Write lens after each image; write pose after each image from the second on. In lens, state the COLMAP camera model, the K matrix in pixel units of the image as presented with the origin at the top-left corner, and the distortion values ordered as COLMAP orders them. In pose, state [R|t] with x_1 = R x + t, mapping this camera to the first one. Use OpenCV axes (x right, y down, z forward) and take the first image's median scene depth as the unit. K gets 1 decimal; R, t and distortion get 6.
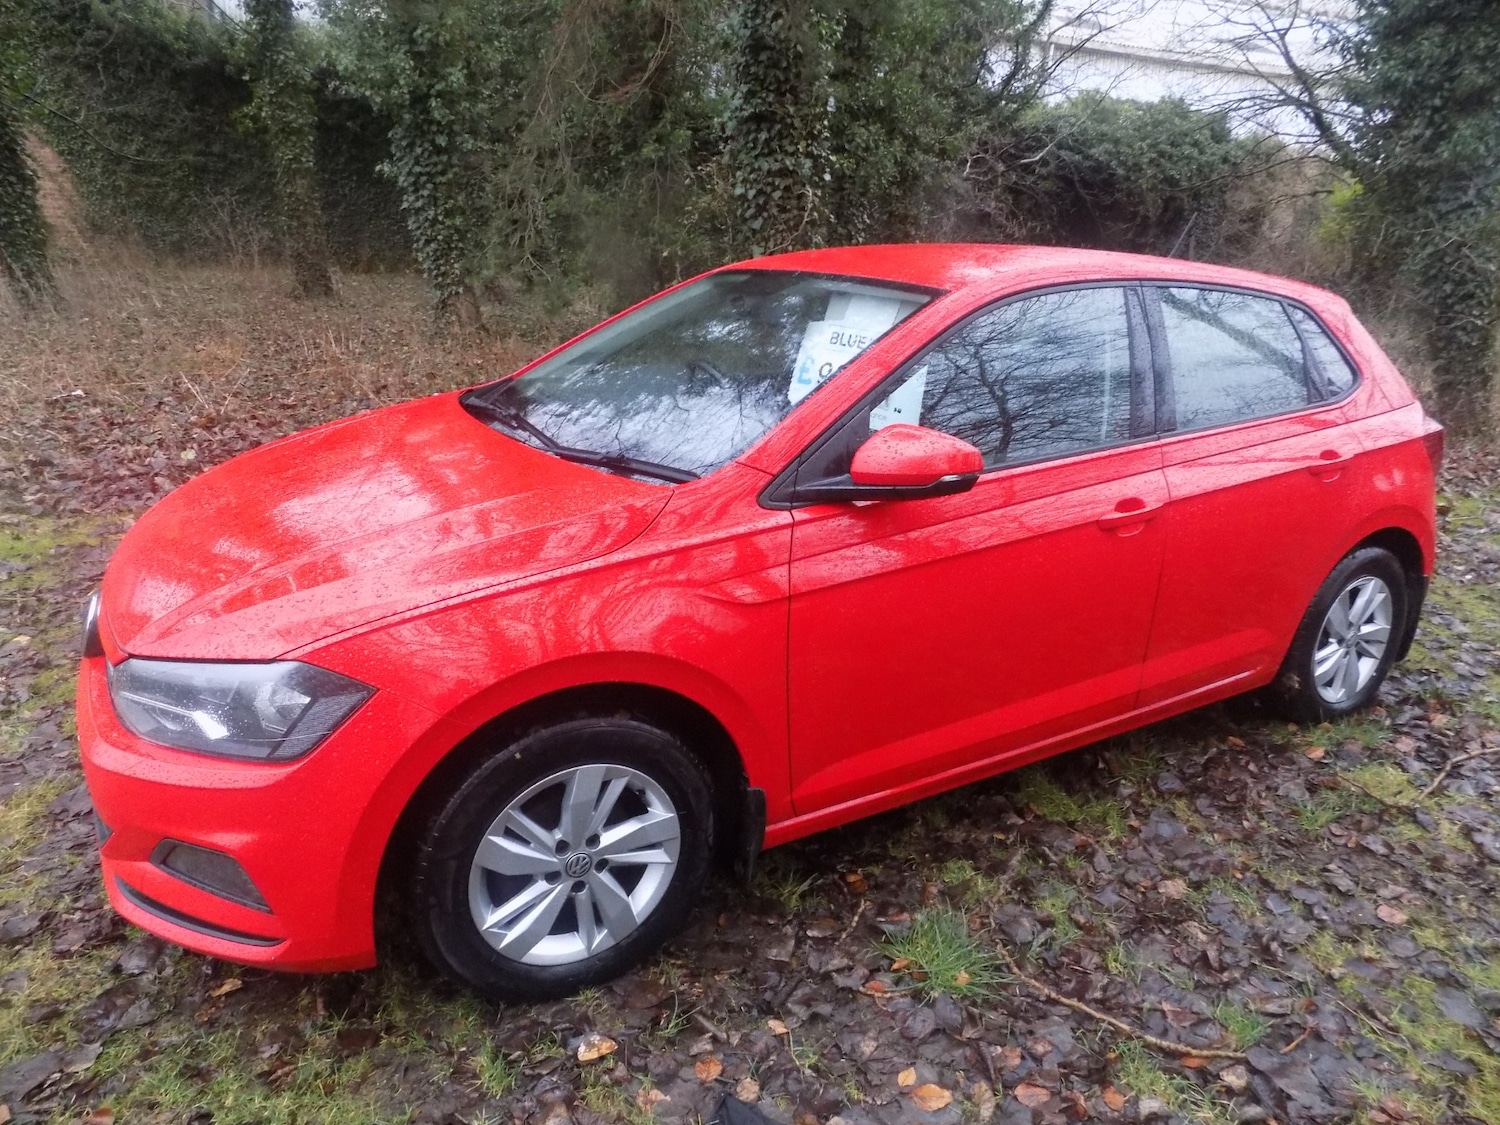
lens RADIAL K [[1044.0, 0, 731.9], [0, 1044.0, 609.5], [0, 0, 1]] dist [-0.080040, 0.084231]
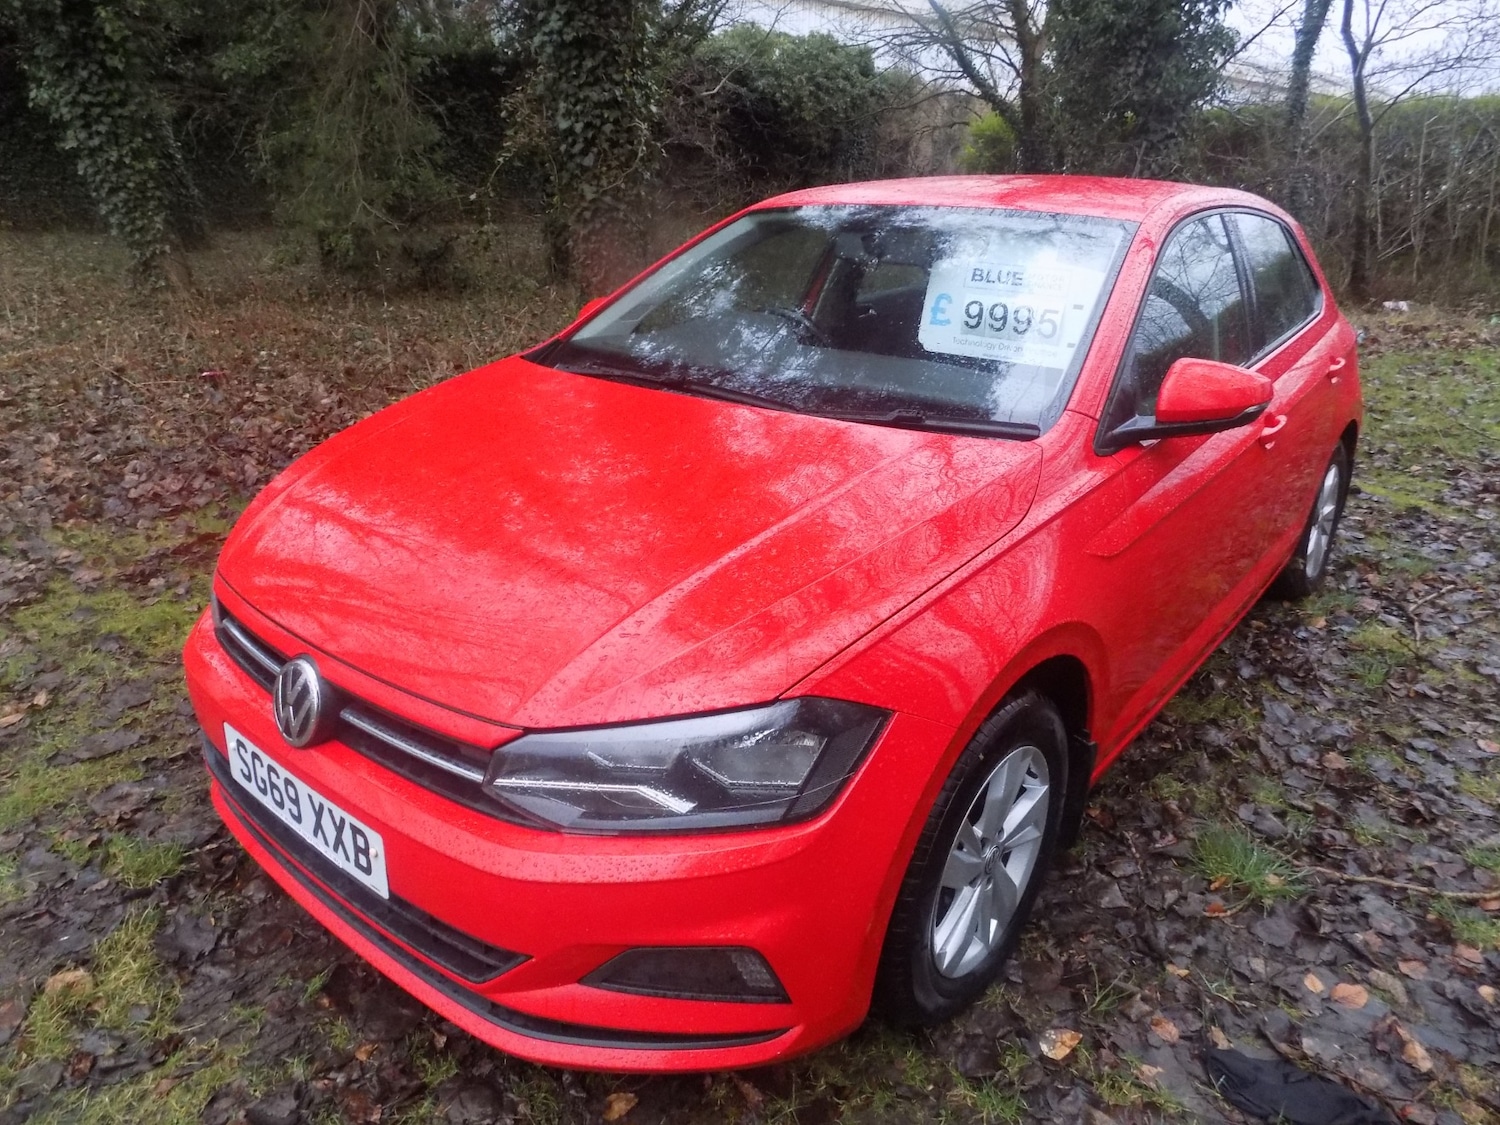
lens RADIAL K [[1044.0, 0, 731.9], [0, 1044.0, 609.5], [0, 0, 1]] dist [-0.080040, 0.084231]
pose [[0.935958, -0.152131, 0.317551, -0.191921], [0.135220, 0.987990, 0.074770, -0.023020], [-0.325112, -0.027042, 0.945289, 0.064109]]
